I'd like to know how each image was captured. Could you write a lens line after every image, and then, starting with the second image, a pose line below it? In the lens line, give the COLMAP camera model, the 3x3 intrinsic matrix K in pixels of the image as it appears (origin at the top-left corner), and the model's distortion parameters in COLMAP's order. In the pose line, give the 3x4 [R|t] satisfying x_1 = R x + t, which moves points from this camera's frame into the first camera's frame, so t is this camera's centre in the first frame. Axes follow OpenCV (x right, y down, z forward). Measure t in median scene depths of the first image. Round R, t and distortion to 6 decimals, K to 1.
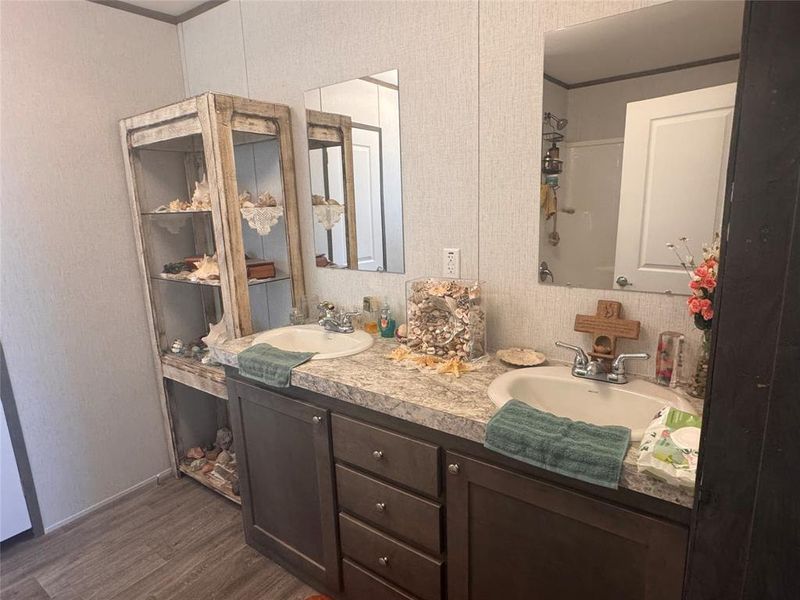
lens RADIAL K [[477.4, 0, 400.0], [0, 477.4, 300.0], [0, 0, 1]] dist [-0.005583, 0.000524]
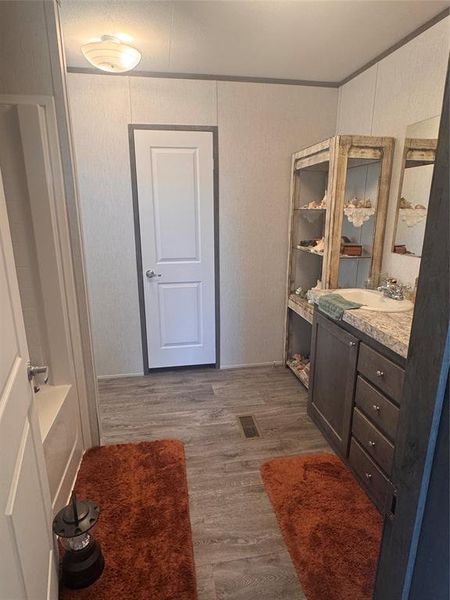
lens RADIAL K [[358.0, 0, 225.0], [0, 358.0, 300.0], [0, 0, 1]] dist [-0.005583, 0.000524]
pose [[0.734137, 0.206213, -0.646930, 0.192078], [-0.168976, 0.978278, 0.120078, 0.026945], [0.657639, 0.021162, 0.753036, -0.131160]]
